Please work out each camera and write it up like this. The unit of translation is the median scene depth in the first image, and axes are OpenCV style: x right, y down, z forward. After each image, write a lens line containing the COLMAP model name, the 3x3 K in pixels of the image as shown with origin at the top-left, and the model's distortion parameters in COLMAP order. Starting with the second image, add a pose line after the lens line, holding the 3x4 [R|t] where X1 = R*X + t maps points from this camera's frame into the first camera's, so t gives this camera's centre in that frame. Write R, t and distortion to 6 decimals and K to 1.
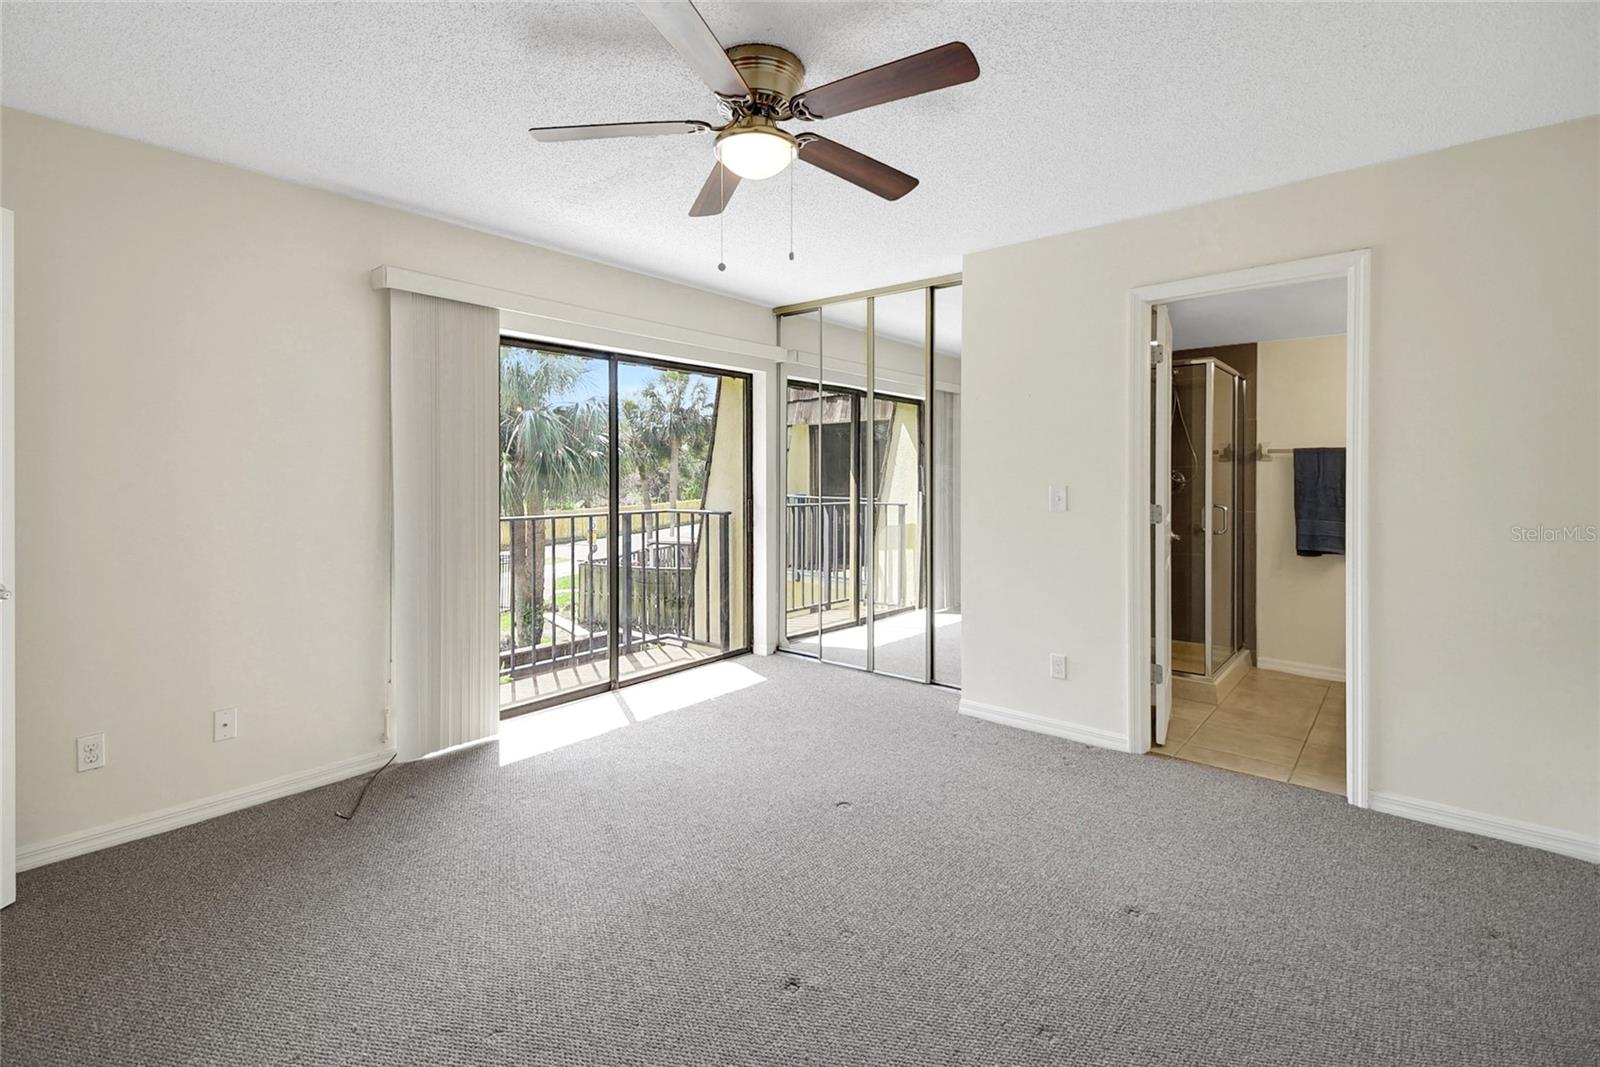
lens RADIAL K [[734.7, 0, 770.3], [0, 734.7, 503.0], [0, 0, 1]] dist [0.052048, -0.025890]
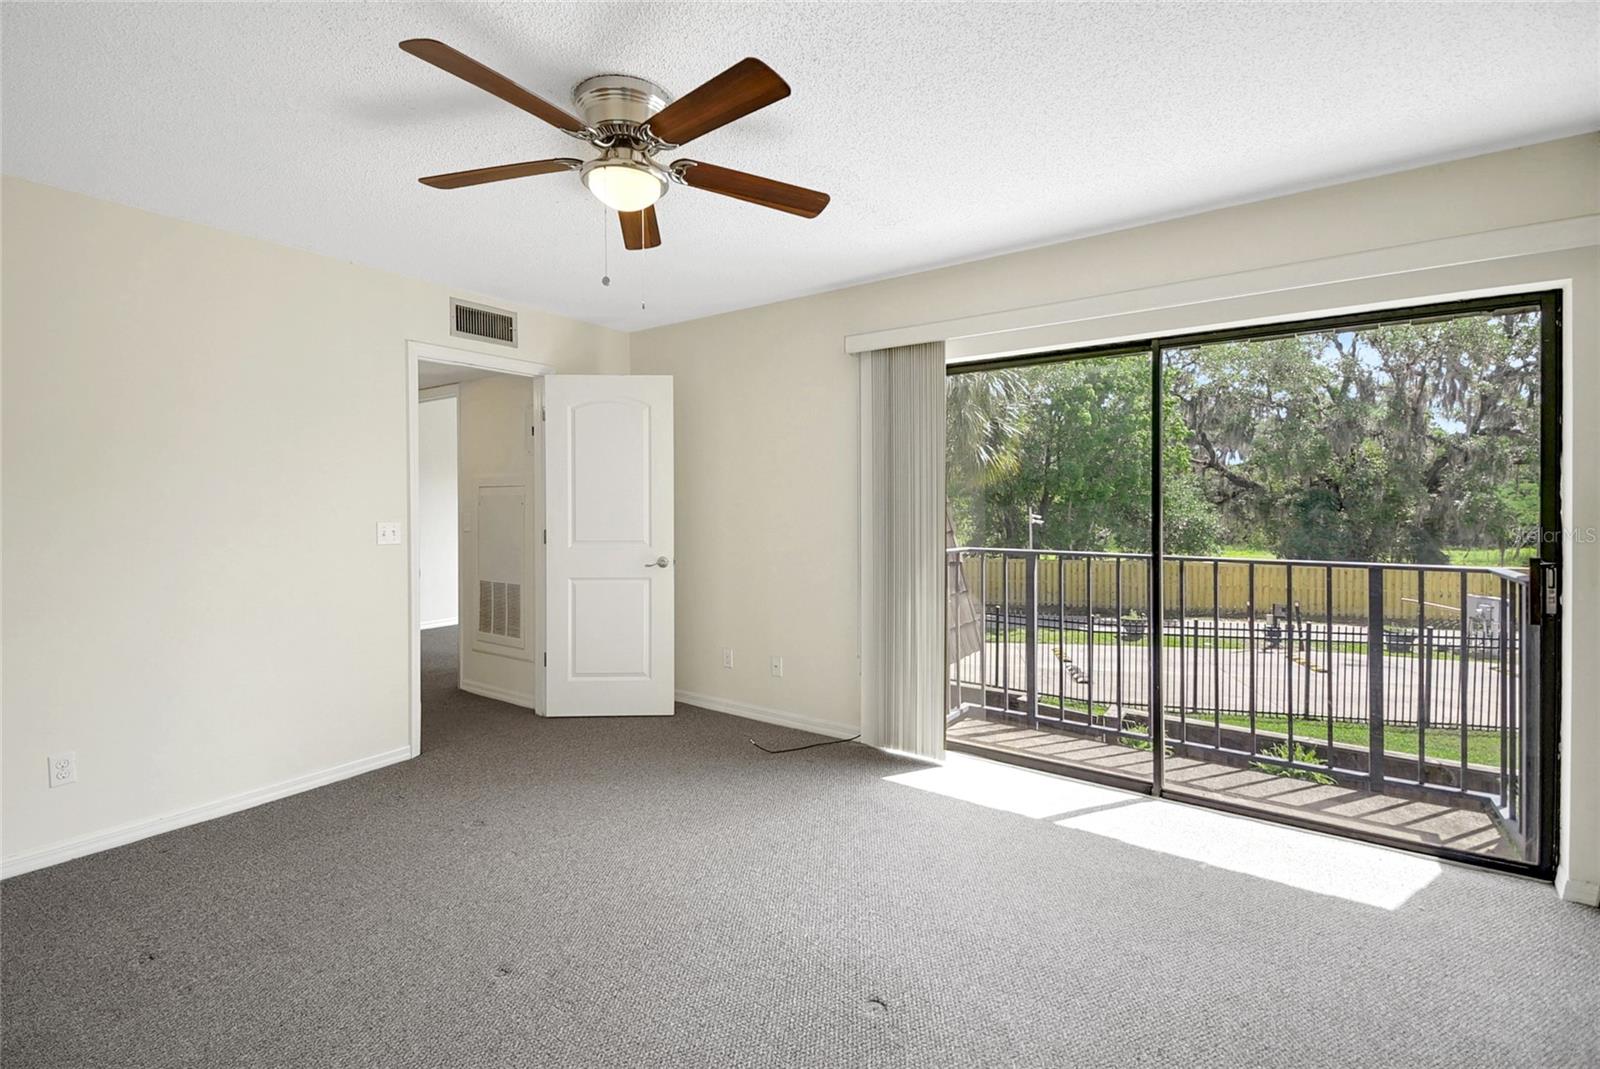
lens RADIAL K [[734.7, 0, 770.3], [0, 734.7, 504.0], [0, 0, 1]] dist [0.052048, -0.025890]
pose [[0.084535, 0.009251, -0.996378, 0.618834], [-0.038234, 0.999251, 0.006034, -0.033758], [0.995687, 0.037586, 0.084825, 0.681227]]
